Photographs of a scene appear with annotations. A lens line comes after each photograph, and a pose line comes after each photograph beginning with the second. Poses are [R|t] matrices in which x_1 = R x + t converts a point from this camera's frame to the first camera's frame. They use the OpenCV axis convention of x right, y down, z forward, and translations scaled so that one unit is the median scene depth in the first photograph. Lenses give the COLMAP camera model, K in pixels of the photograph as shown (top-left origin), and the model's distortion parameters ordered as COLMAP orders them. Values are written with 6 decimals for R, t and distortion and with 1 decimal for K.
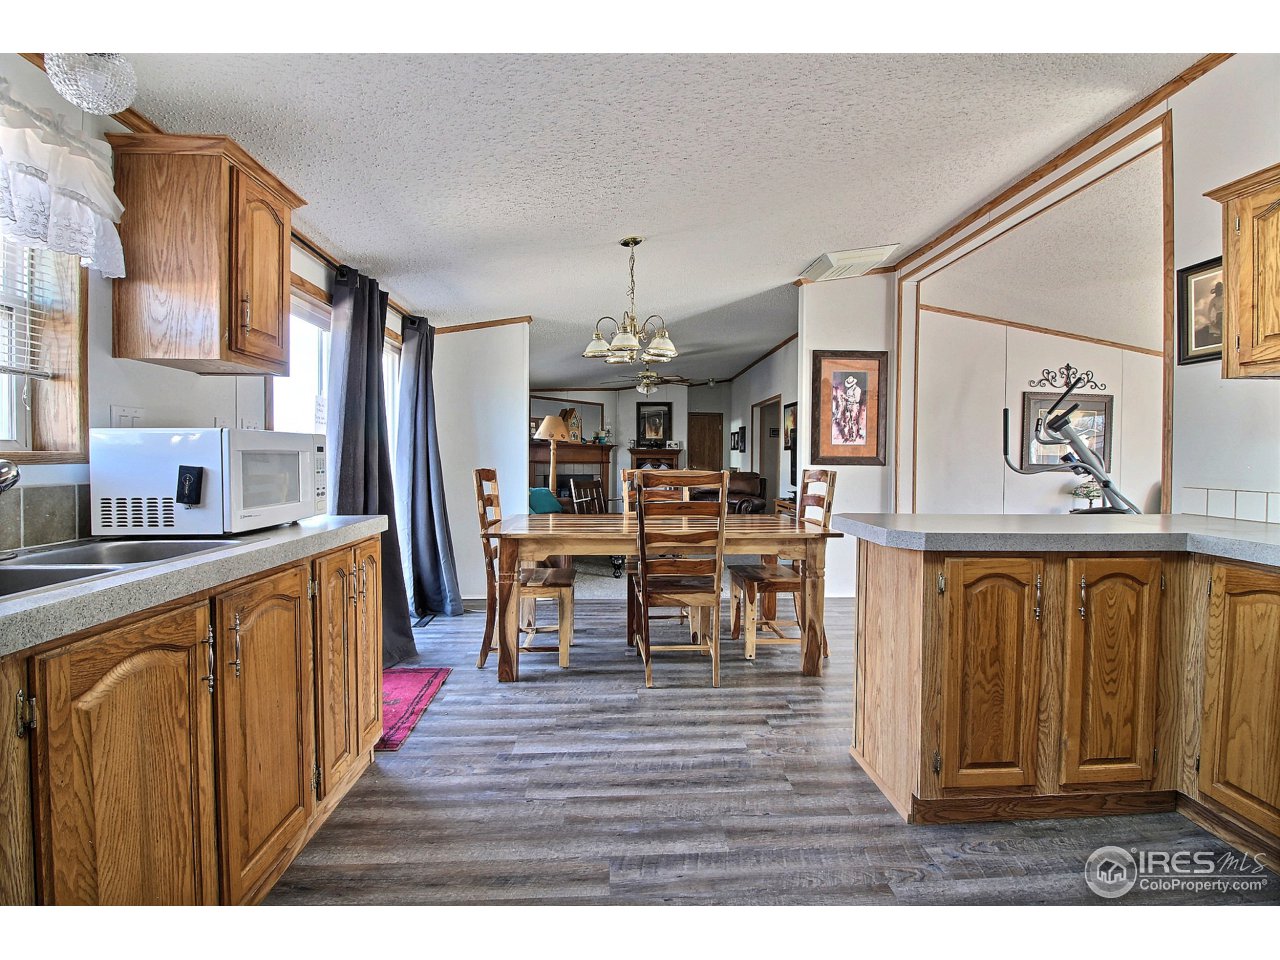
lens RADIAL K [[594.9, 0, 634.8], [0, 594.9, 470.9], [0, 0, 1]] dist [-0.001018, 0.000036]
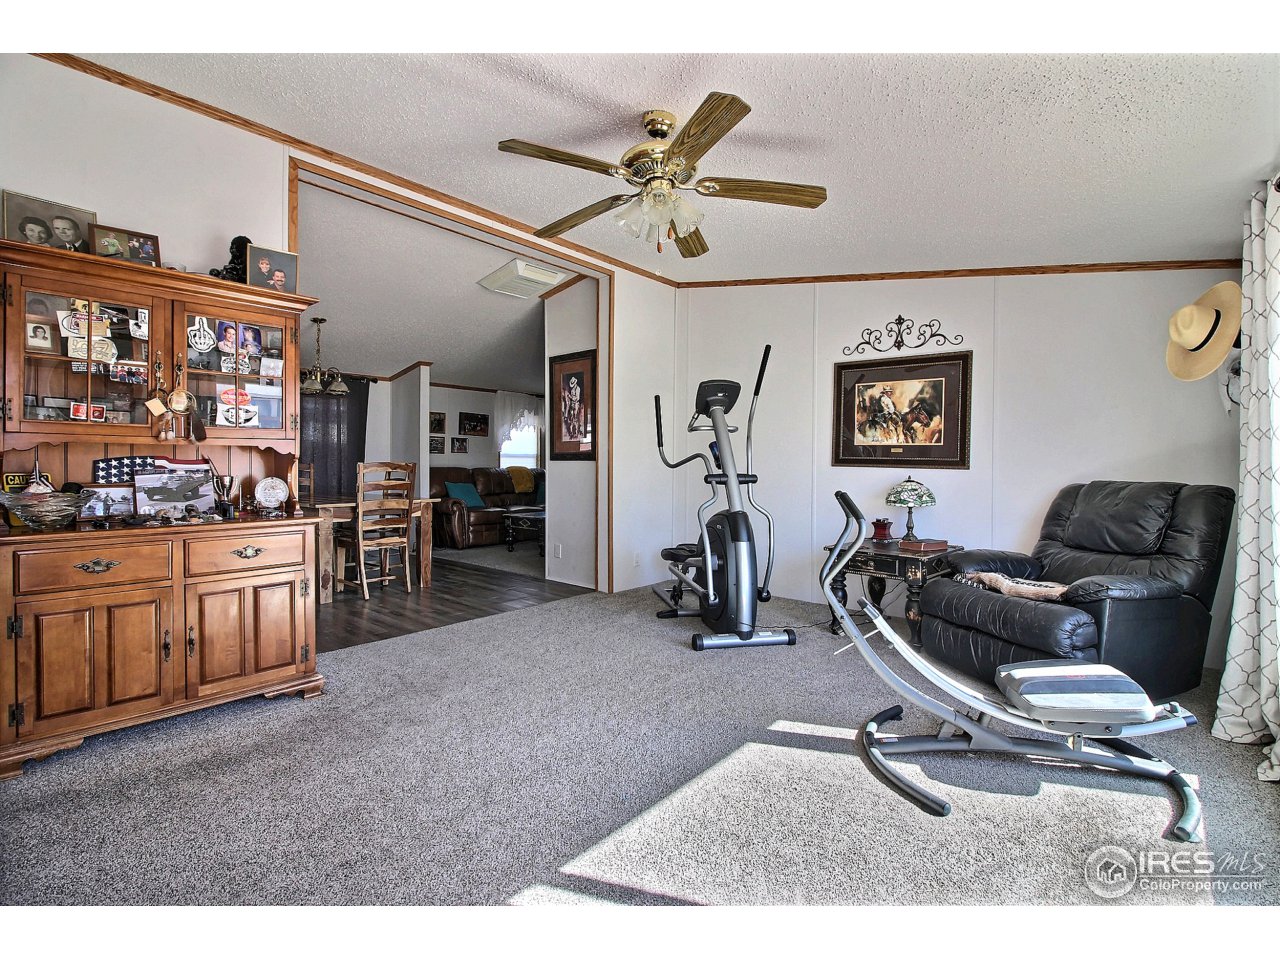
lens RADIAL K [[594.9, 0, 634.8], [0, 594.9, 470.9], [0, 0, 1]] dist [-0.001018, 0.000036]
pose [[0.697667, 0.000475, -0.716422, 0.587129], [-0.012415, 0.999858, -0.011426, 0.010216], [0.716314, 0.016866, 0.697574, 0.161662]]
